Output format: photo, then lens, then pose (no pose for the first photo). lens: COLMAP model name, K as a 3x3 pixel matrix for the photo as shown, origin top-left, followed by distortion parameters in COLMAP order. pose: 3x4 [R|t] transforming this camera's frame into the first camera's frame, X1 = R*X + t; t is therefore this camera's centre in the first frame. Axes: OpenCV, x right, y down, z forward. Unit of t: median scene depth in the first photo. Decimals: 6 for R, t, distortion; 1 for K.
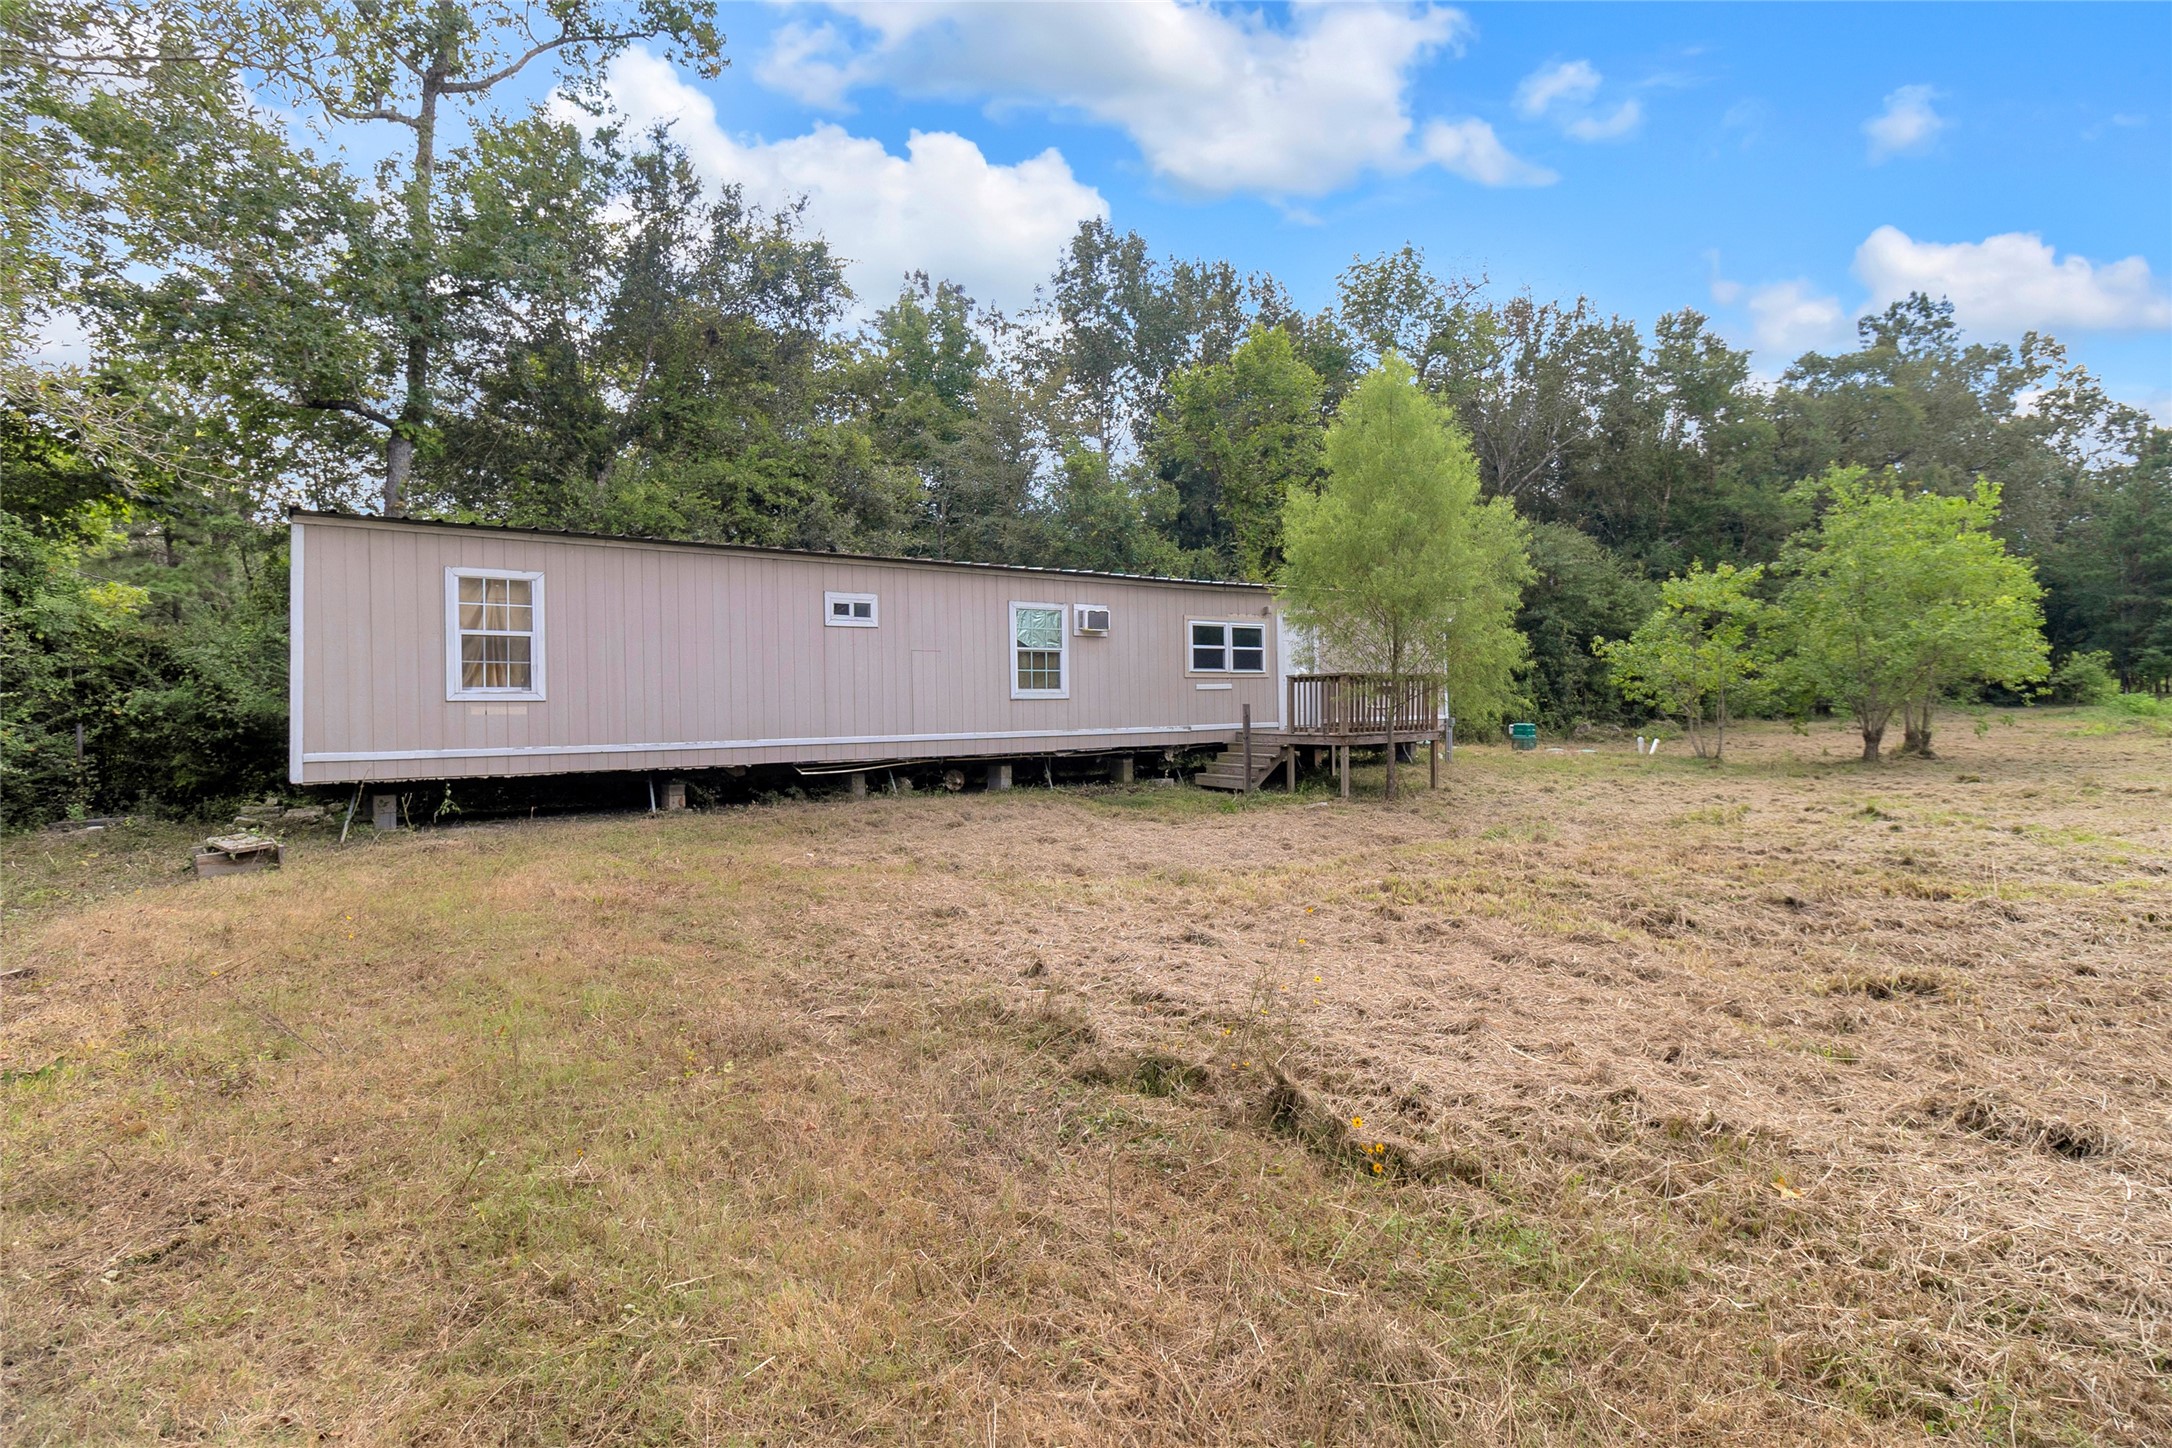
lens RADIAL K [[1090.7, 0, 1086.0], [0, 1090.7, 724.0], [0, 0, 1]] dist [0.037201, -0.000171]
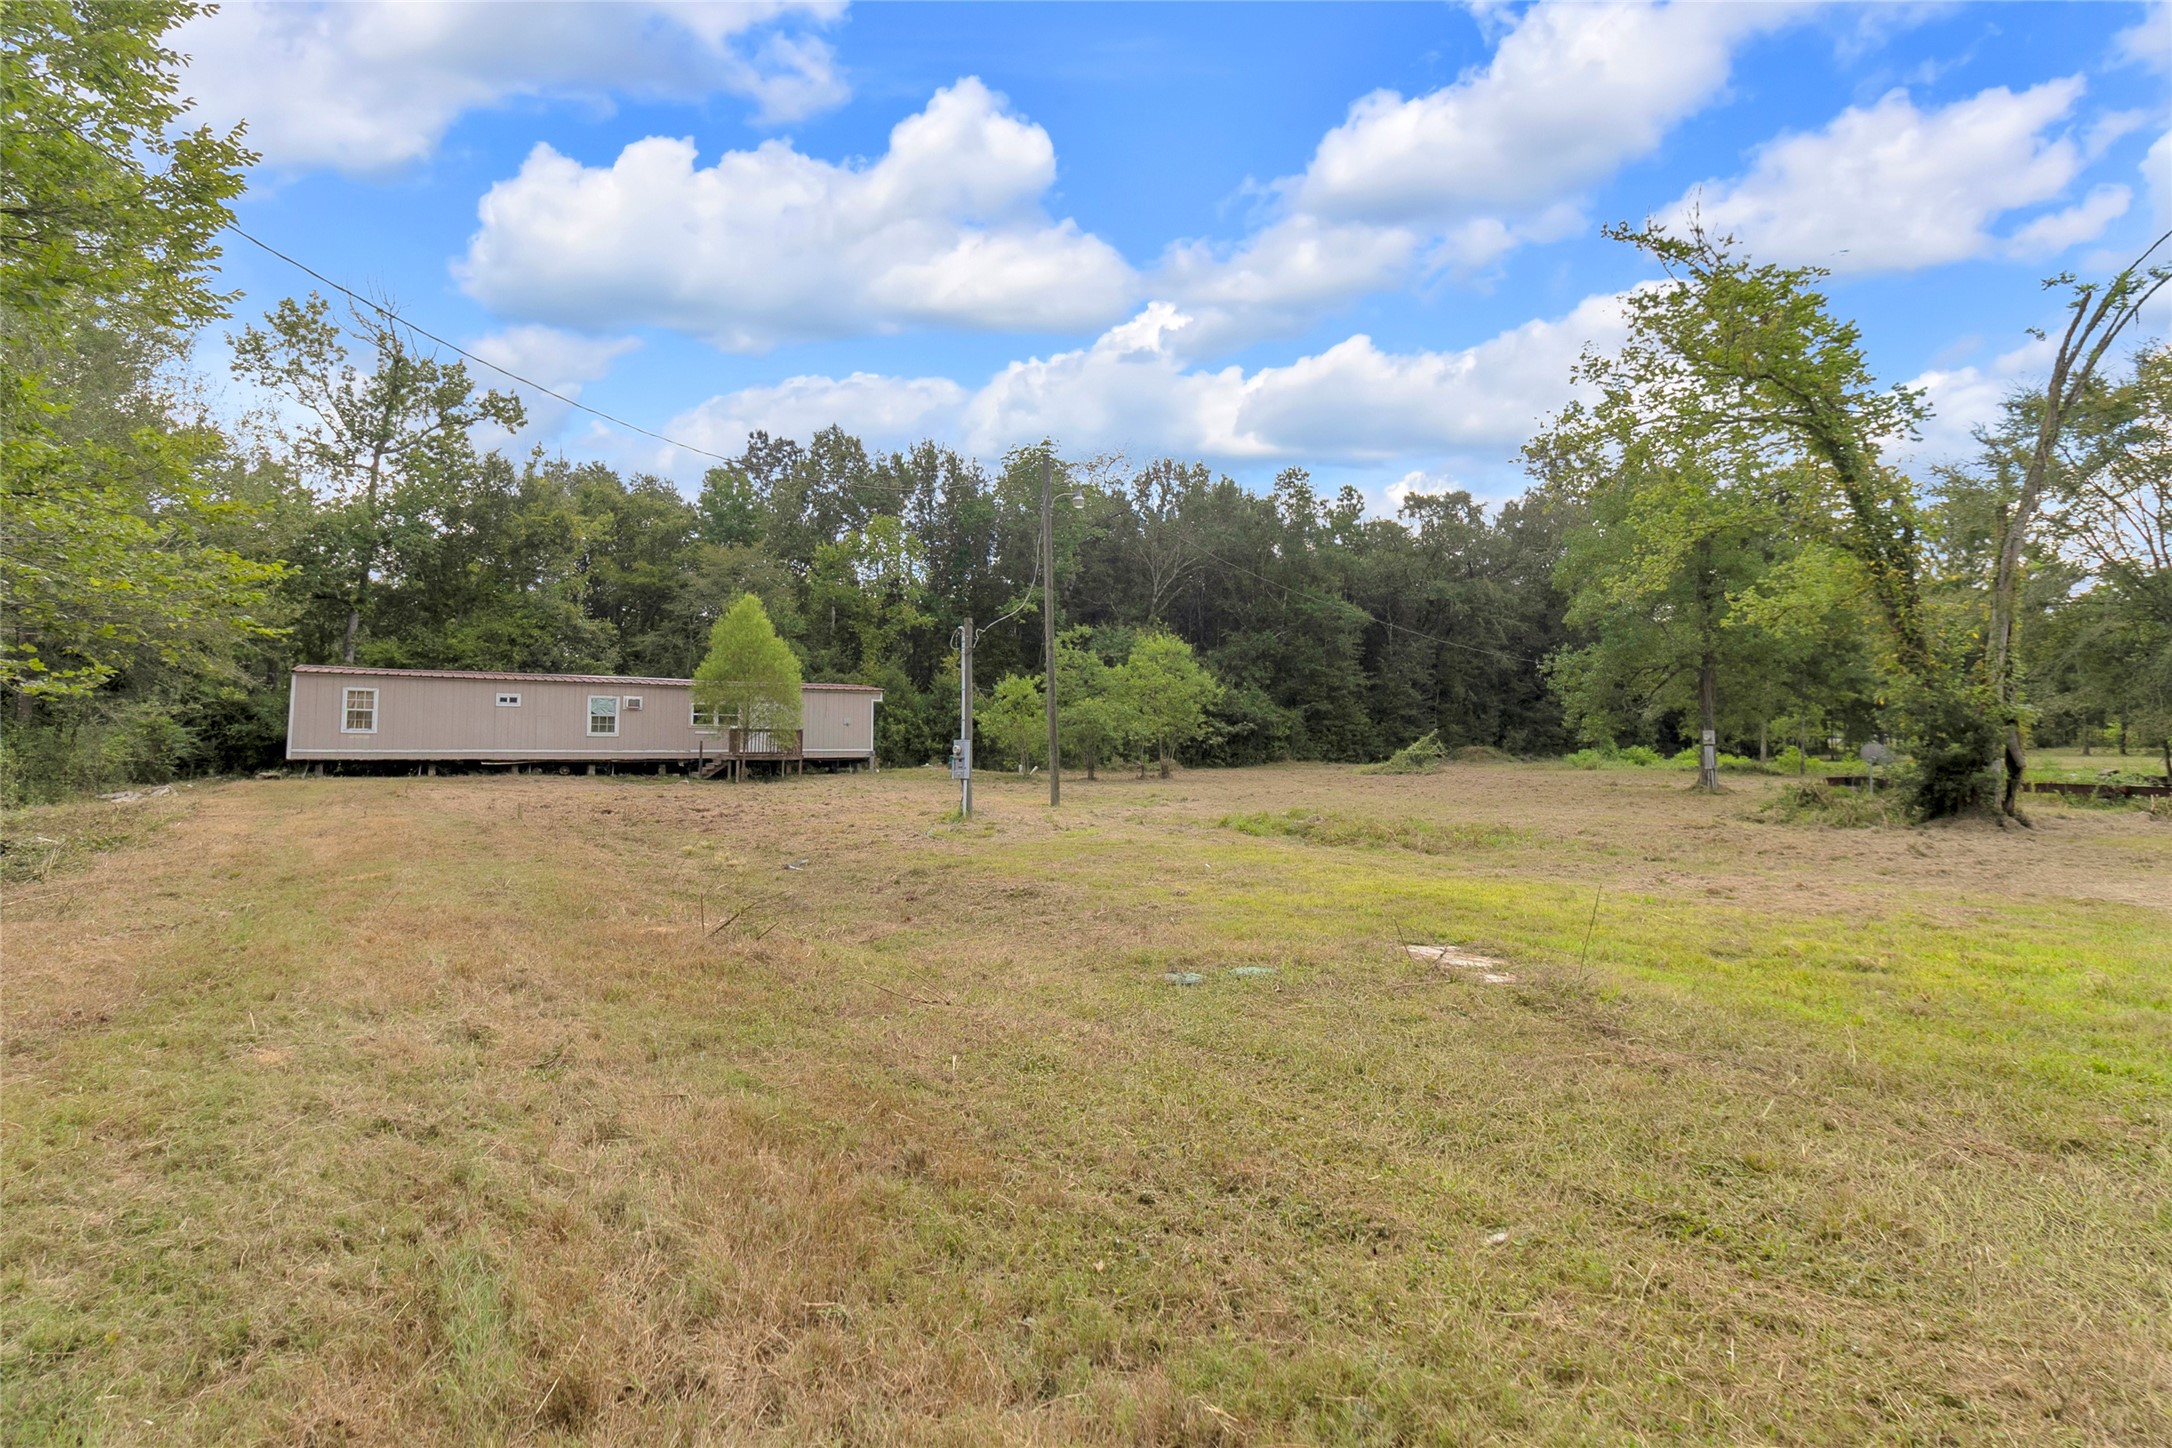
lens RADIAL K [[1069.2, 0, 1086.0], [0, 1069.2, 724.0], [0, 0, 1]] dist [-0.001417, 0.000322]
pose [[0.999665, 0.023579, -0.010698, 1.052797], [-0.023892, 0.999258, -0.030207, -0.005091], [0.009978, 0.030453, 0.999486, -1.336933]]
